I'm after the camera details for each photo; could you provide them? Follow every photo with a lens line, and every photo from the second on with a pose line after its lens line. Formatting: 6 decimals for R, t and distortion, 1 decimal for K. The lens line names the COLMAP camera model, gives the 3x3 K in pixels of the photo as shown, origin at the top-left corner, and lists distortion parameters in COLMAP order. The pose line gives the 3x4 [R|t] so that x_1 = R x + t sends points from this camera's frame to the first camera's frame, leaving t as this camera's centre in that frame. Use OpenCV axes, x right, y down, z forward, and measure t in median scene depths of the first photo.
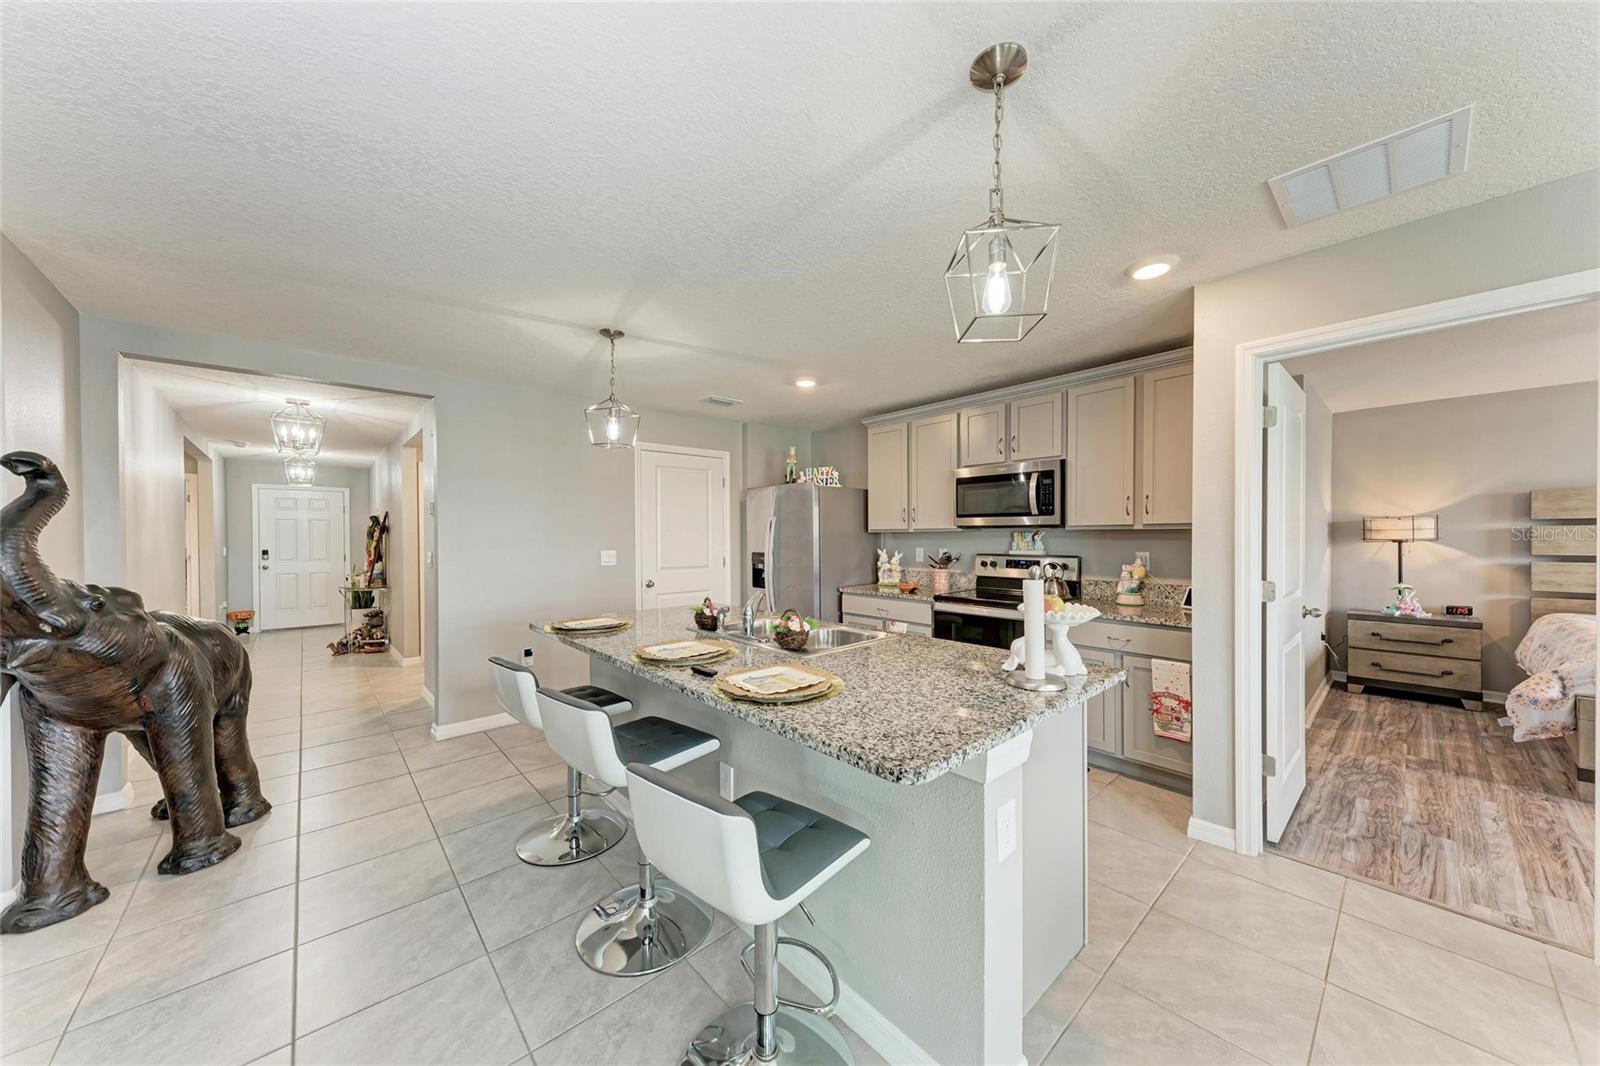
lens RADIAL K [[548.9, 0, 805.4], [0, 548.9, 539.5], [0, 0, 1]] dist [0.012249, -0.002466]
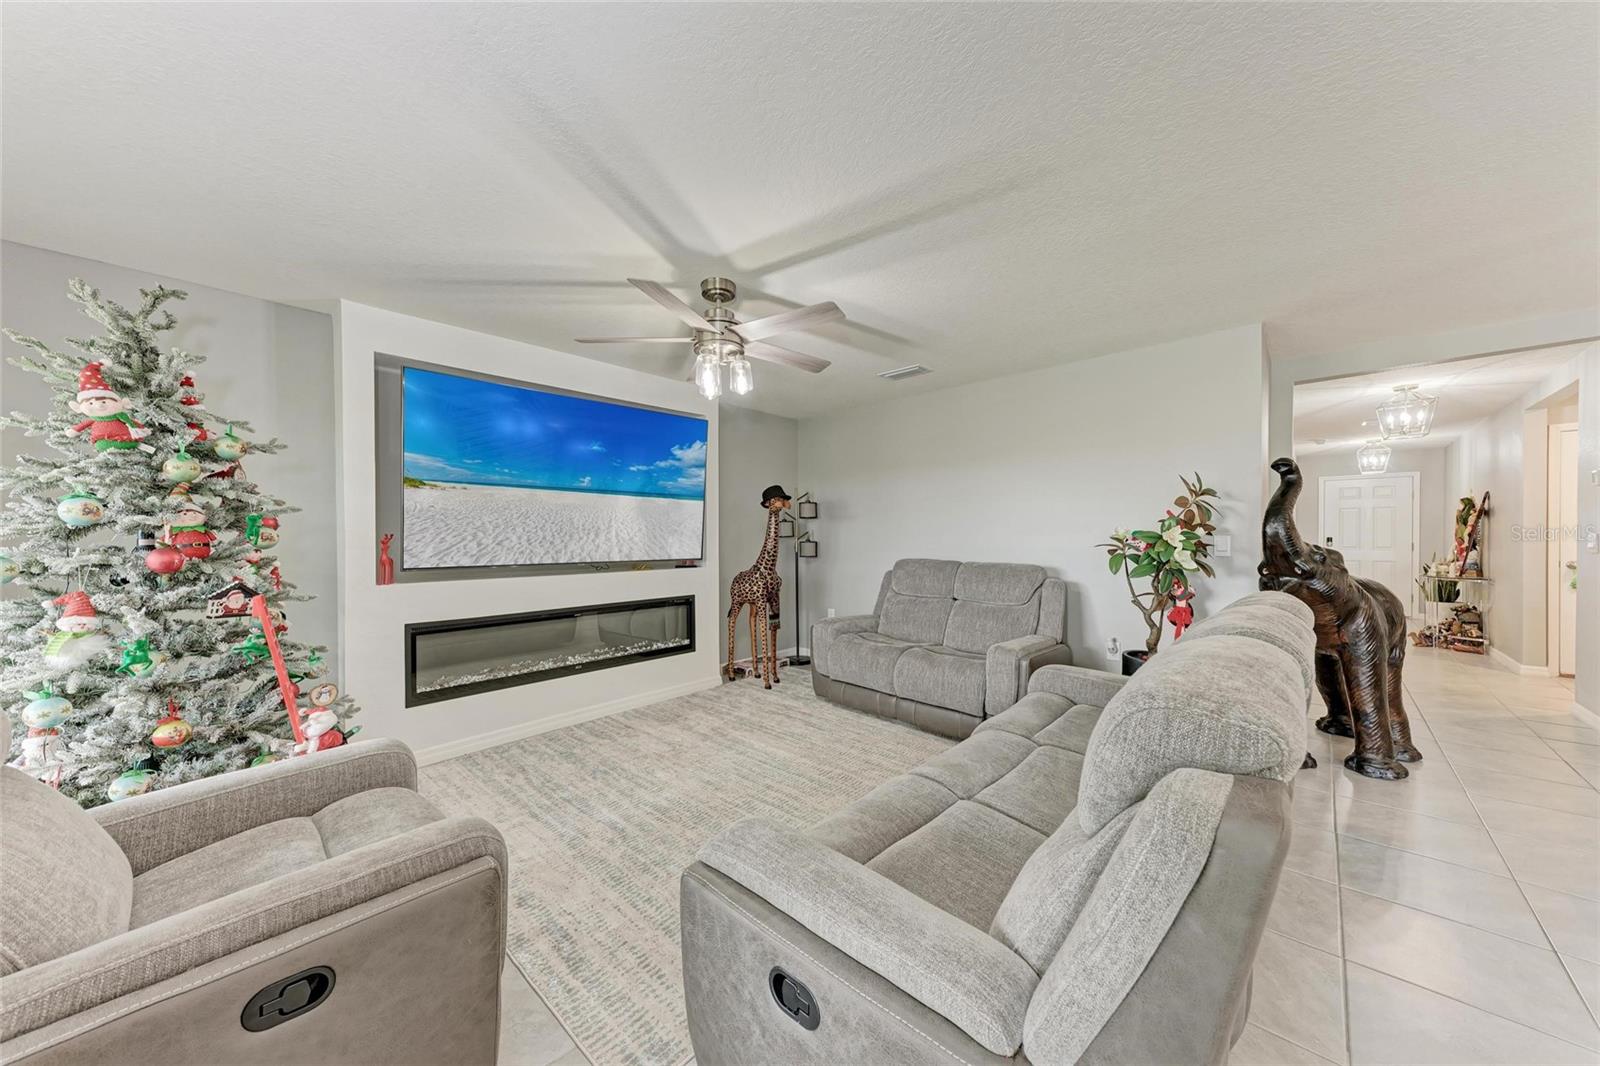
lens RADIAL K [[548.9, 0, 805.8], [0, 548.9, 543.6], [0, 0, 1]] dist [0.012249, -0.002466]
pose [[0.091701, 0.017466, -0.995633, 0.013156], [-0.001301, 0.999847, 0.017420, 0.025400], [0.995786, -0.000302, 0.091710, -0.211971]]
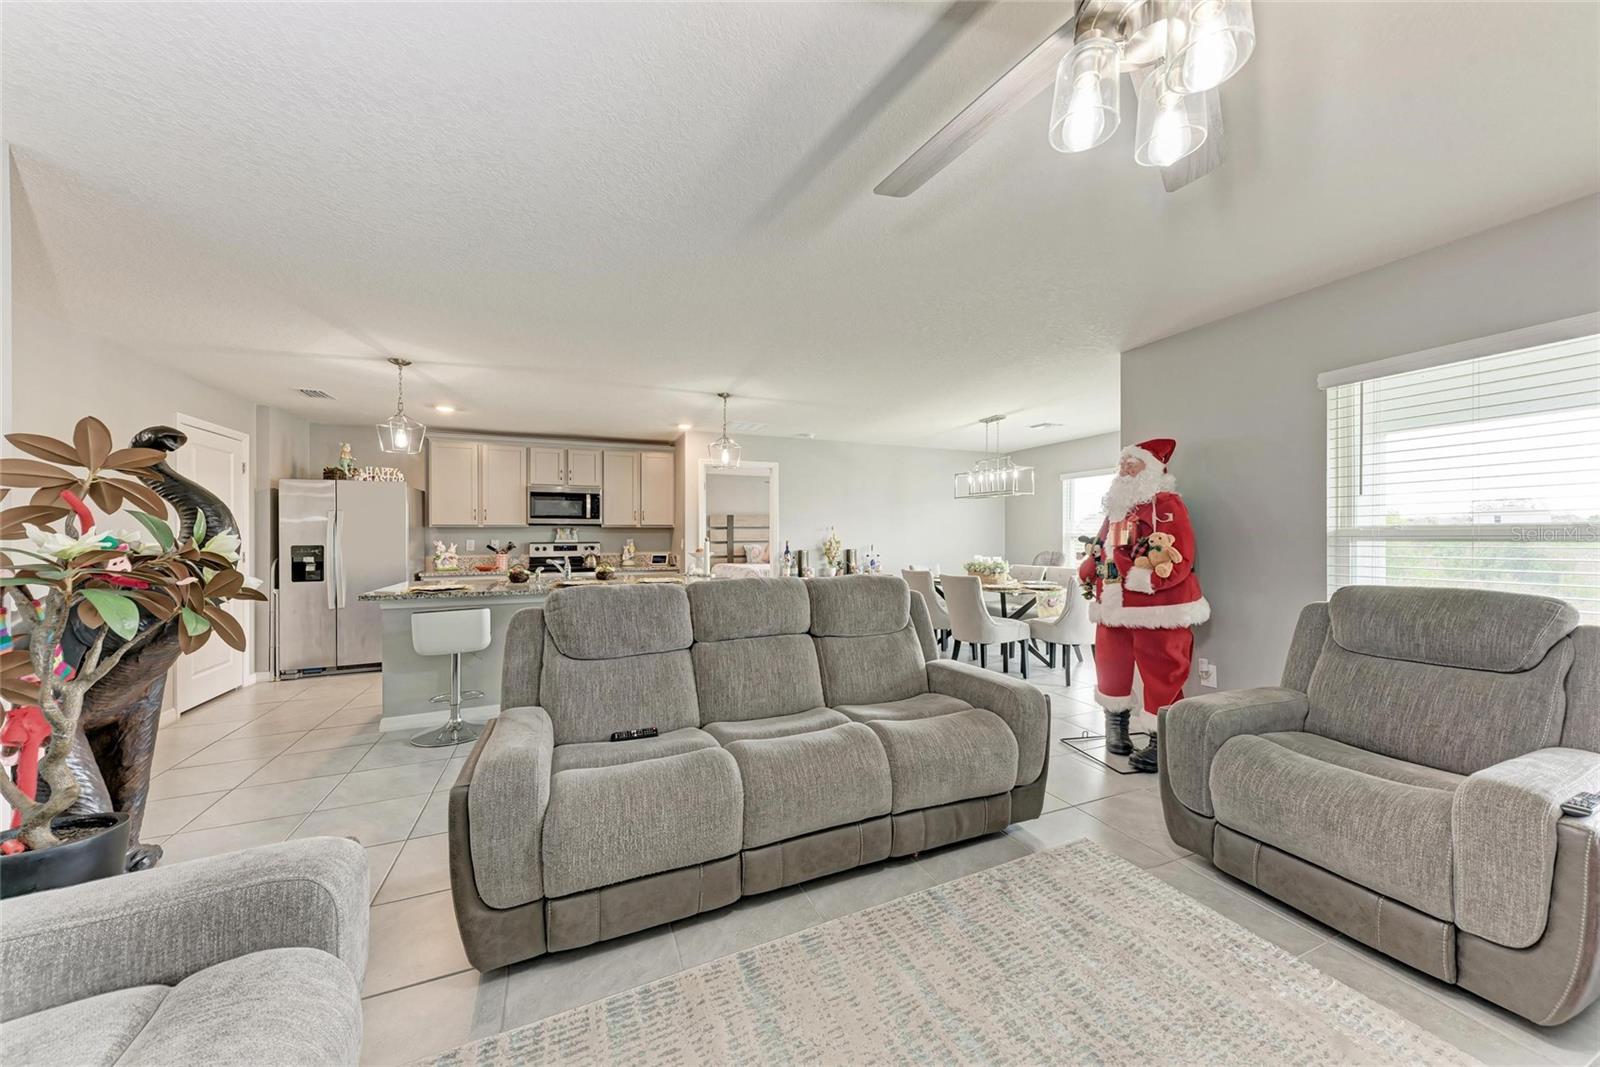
lens RADIAL K [[548.9, 0, 809.6], [0, 548.9, 536.6], [0, 0, 1]] dist [0.012249, -0.002466]
pose [[0.320251, 0.003274, 0.947327, -0.879609], [0.007732, 0.999952, -0.006070, 0.025400], [-0.947301, 0.009268, 0.320210, -0.199080]]
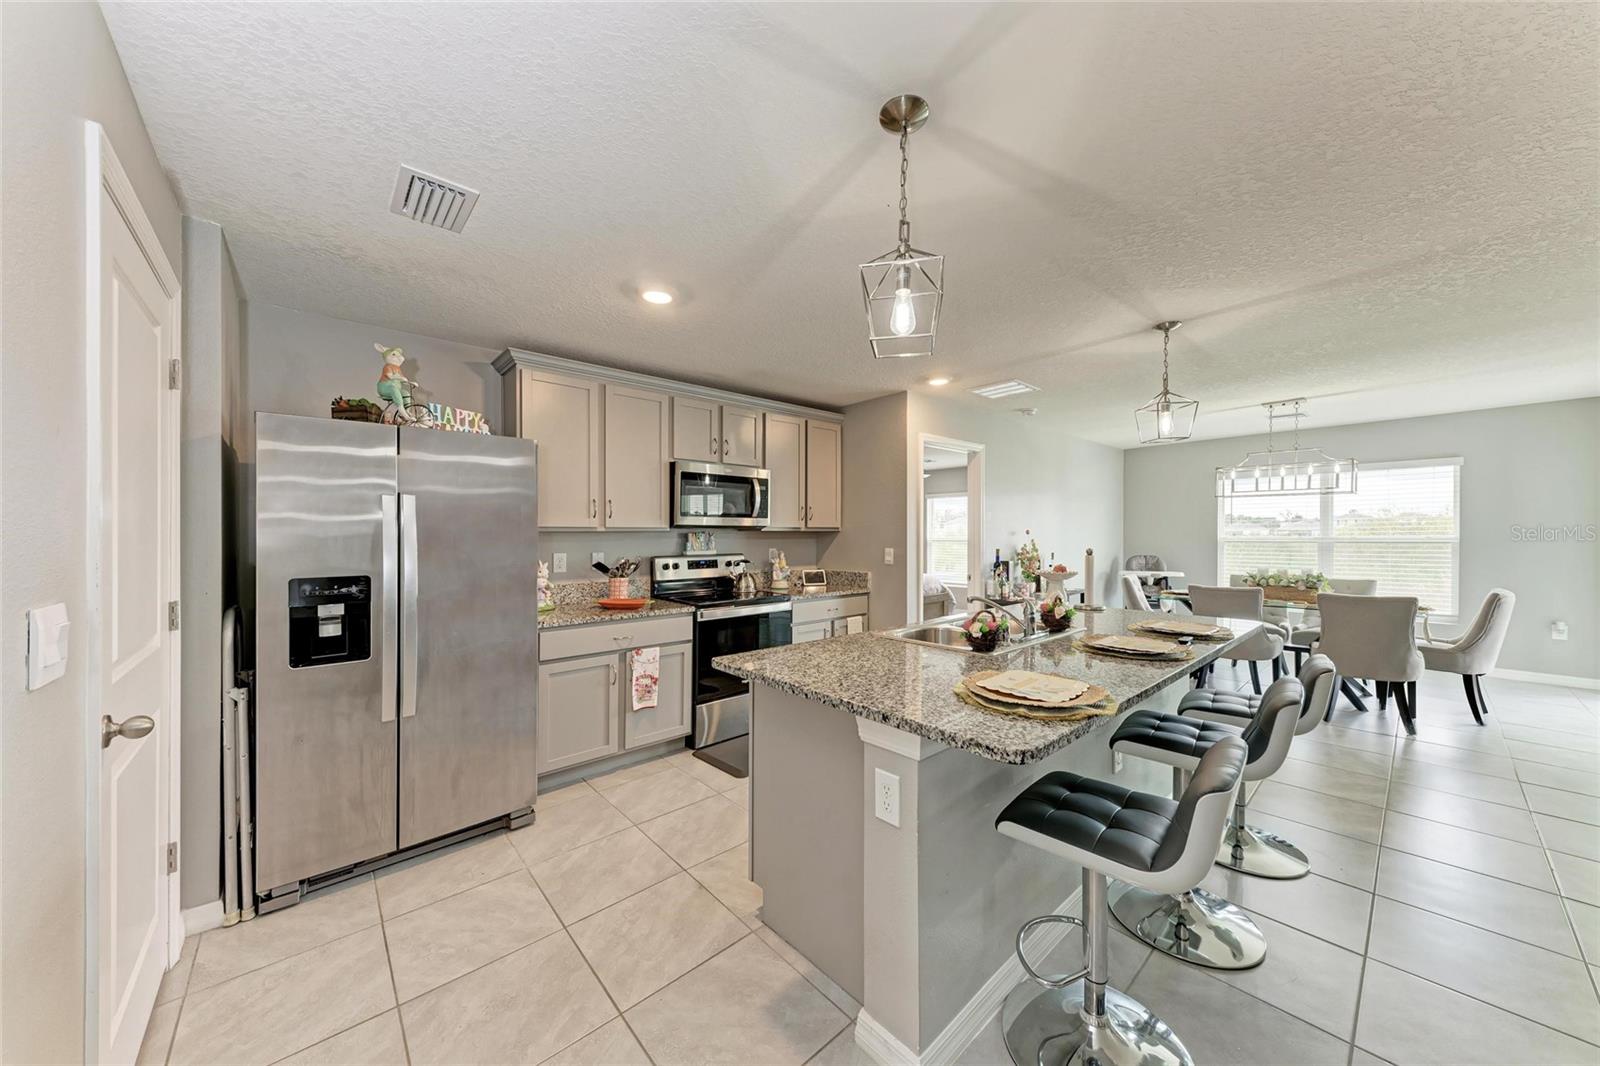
lens RADIAL K [[548.9, 0, 806.3], [0, 548.9, 536.6], [0, 0, 1]] dist [0.012249, -0.002466]
pose [[0.004962, 0.003793, 0.999980, -0.594683], [0.013271, 0.999904, -0.003858, 0.000468], [-0.999900, 0.013290, 0.004911, 0.769354]]
